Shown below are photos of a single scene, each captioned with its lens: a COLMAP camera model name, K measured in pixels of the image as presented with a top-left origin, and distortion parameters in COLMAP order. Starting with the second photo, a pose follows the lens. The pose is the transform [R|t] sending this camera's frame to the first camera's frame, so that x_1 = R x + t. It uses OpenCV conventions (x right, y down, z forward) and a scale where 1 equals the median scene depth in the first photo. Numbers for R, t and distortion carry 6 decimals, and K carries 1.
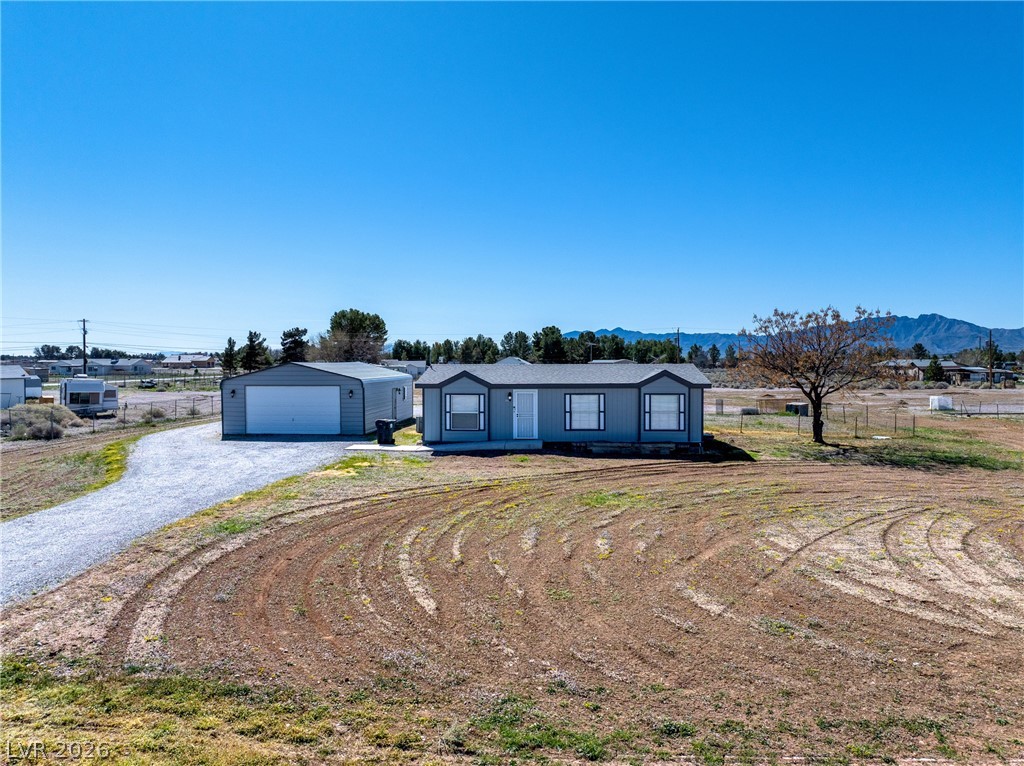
lens RADIAL K [[711.1, 0, 508.4], [0, 711.1, 376.3], [0, 0, 1]] dist [-0.052304, 0.018509]
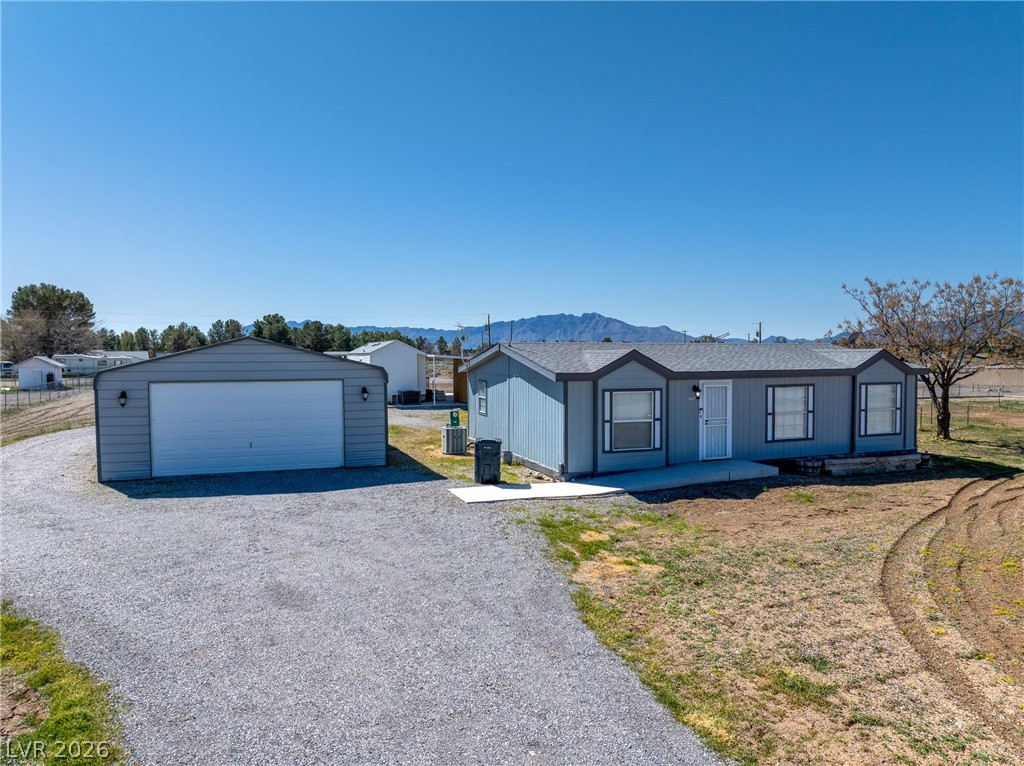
lens RADIAL K [[711.1, 0, 513.9], [0, 711.1, 377.6], [0, 0, 1]] dist [-0.052304, 0.018509]
pose [[0.908189, -0.012745, 0.418367, -0.396081], [0.007839, 0.999879, 0.013443, 0.006365], [-0.418487, -0.008929, 0.908179, 0.506417]]
